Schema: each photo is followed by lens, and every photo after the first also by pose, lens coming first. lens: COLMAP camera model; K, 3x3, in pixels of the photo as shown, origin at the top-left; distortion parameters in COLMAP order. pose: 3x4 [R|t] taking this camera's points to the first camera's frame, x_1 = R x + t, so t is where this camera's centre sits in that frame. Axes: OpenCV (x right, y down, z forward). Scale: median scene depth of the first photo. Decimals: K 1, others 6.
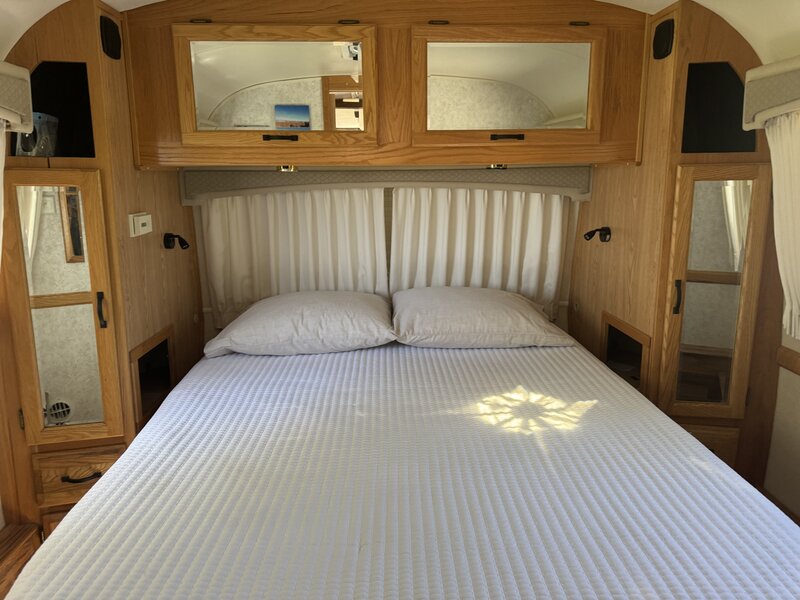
lens RADIAL K [[561.8, 0, 400.0], [0, 561.8, 300.0], [0, 0, 1]] dist [0.003253, 0.000518]
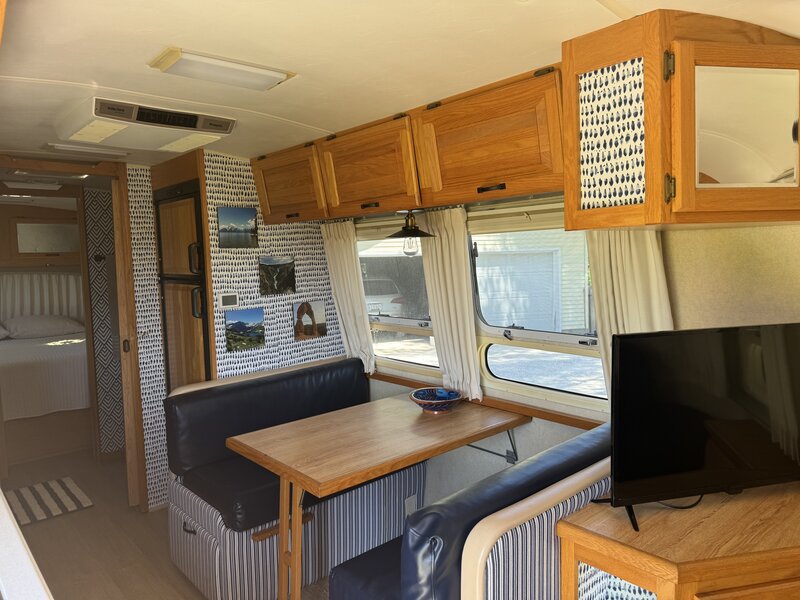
lens RADIAL K [[564.6, 0, 400.0], [0, 564.6, 300.0], [0, 0, 1]] dist [0.043100, -0.000633]
pose [[0.775448, -0.059782, 0.628575, -0.247594], [0.166123, 0.979752, -0.111757, 0.473729], [-0.609167, 0.191083, 0.769677, -1.945171]]
